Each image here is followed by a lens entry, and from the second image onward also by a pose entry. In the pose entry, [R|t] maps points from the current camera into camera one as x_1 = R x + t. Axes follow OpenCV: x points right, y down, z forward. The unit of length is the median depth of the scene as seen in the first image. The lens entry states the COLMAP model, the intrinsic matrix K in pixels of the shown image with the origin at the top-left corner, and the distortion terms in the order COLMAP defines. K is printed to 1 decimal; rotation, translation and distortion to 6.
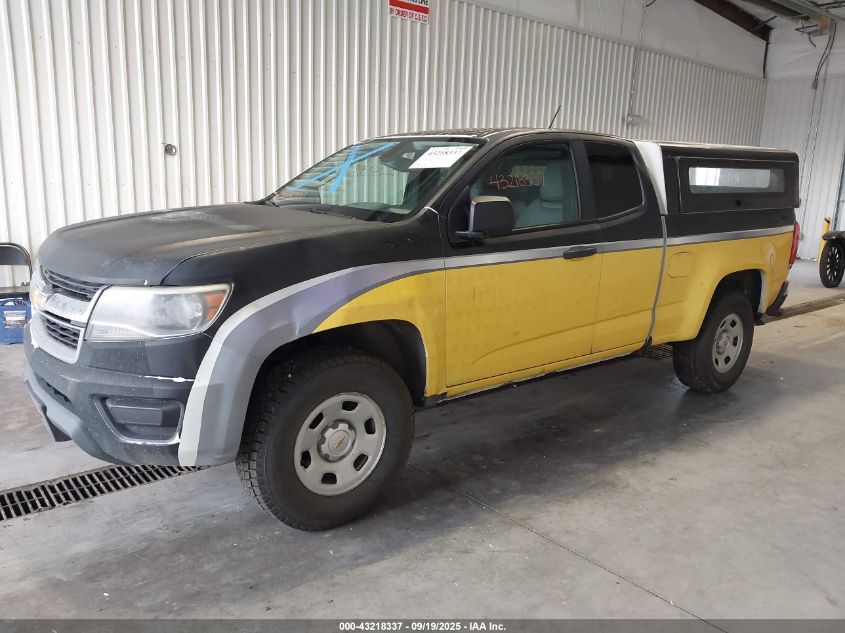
lens RADIAL K [[677.2, 0, 422.5], [0, 677.2, 316.5], [0, 0, 1]] dist [0.070805, -0.001624]
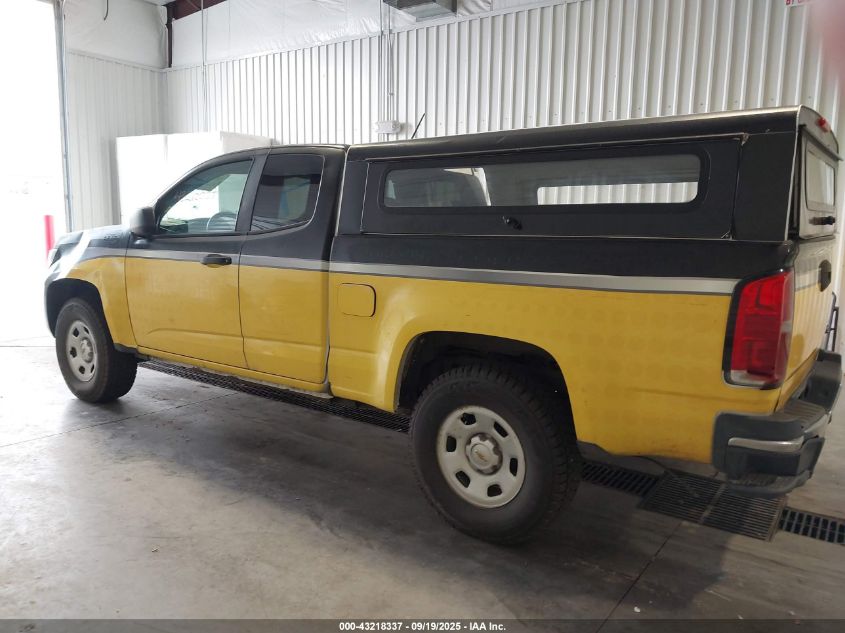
lens RADIAL K [[630.3, 0, 422.5], [0, 630.3, 316.5], [0, 0, 1]] dist [-0.126991, -0.001972]
pose [[0.289136, 0.137704, -0.947332, 1.096254], [-0.202530, 0.975998, 0.080057, -0.133758], [0.935618, 0.168716, 0.310085, 0.909972]]
